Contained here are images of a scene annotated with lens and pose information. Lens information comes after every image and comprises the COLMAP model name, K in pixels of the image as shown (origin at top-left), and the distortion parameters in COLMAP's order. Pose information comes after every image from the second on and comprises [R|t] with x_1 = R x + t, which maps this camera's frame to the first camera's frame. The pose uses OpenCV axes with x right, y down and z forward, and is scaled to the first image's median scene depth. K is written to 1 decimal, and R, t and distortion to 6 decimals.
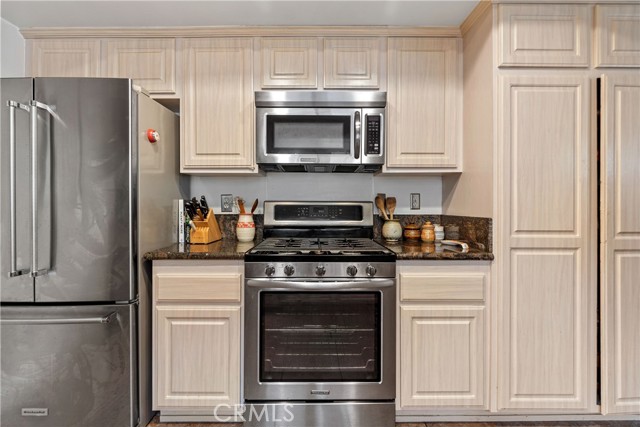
lens RADIAL K [[310.1, 0, 323.3], [0, 310.1, 202.1], [0, 0, 1]] dist [-0.000699, -0.000155]
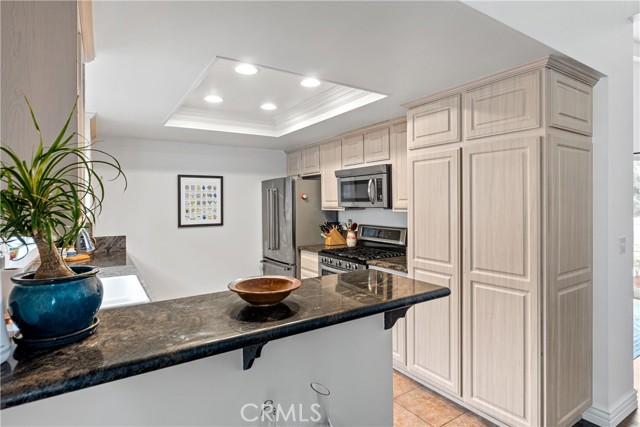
lens RADIAL K [[345.1, 0, 320.9], [0, 345.1, 205.7], [0, 0, 1]] dist [-0.000921, -0.000067]
pose [[0.544785, 0.002760, -0.838571, 1.769100], [0.009281, 0.999913, 0.009320, -0.175482], [0.838524, -0.012861, 0.544712, -0.310389]]
